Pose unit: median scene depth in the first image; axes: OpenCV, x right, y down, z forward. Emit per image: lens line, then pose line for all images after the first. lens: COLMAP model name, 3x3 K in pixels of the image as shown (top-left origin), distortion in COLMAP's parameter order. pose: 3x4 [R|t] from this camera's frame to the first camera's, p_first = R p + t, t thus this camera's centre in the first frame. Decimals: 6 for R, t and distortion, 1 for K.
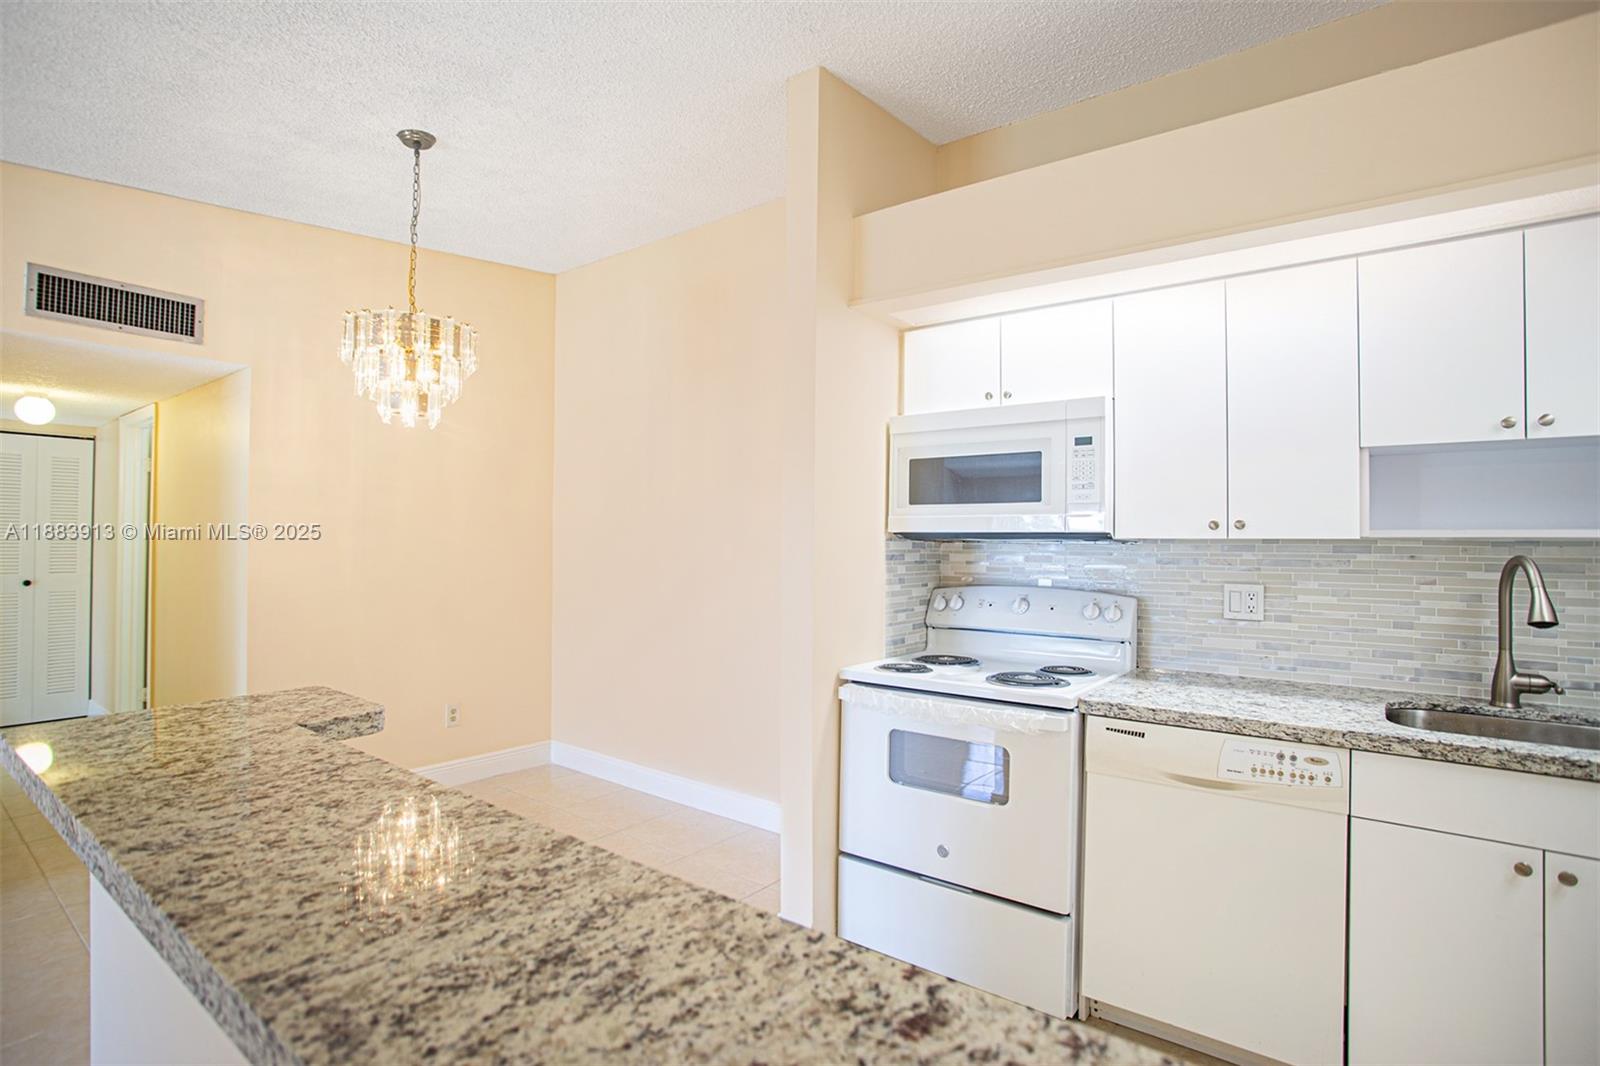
lens RADIAL K [[817.7, 0, 826.8], [0, 817.7, 534.8], [0, 0, 1]] dist [-0.046624, 0.004515]
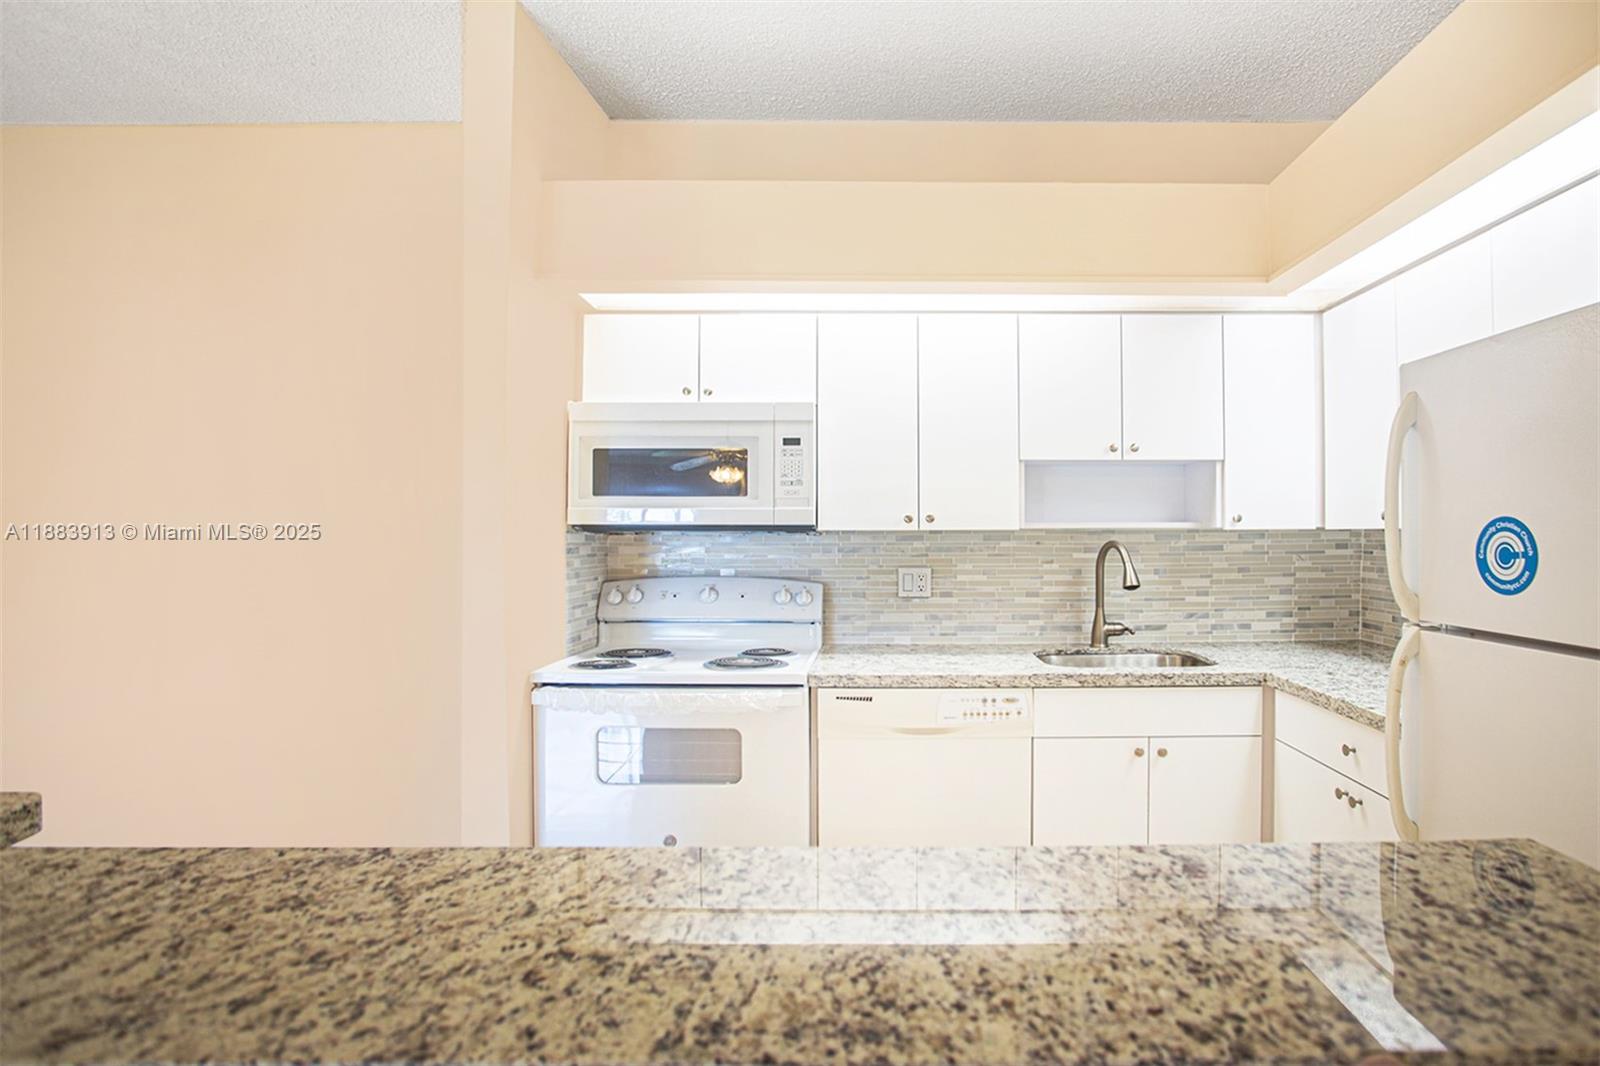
lens RADIAL K [[844.7, 0, 855.1], [0, 844.7, 526.4], [0, 0, 1]] dist [-0.016699, 0.010228]
pose [[0.801884, -0.003657, 0.597469, -0.433883], [0.001912, 0.999992, 0.003554, -0.006645], [-0.597477, -0.001707, 0.801884, 0.049290]]
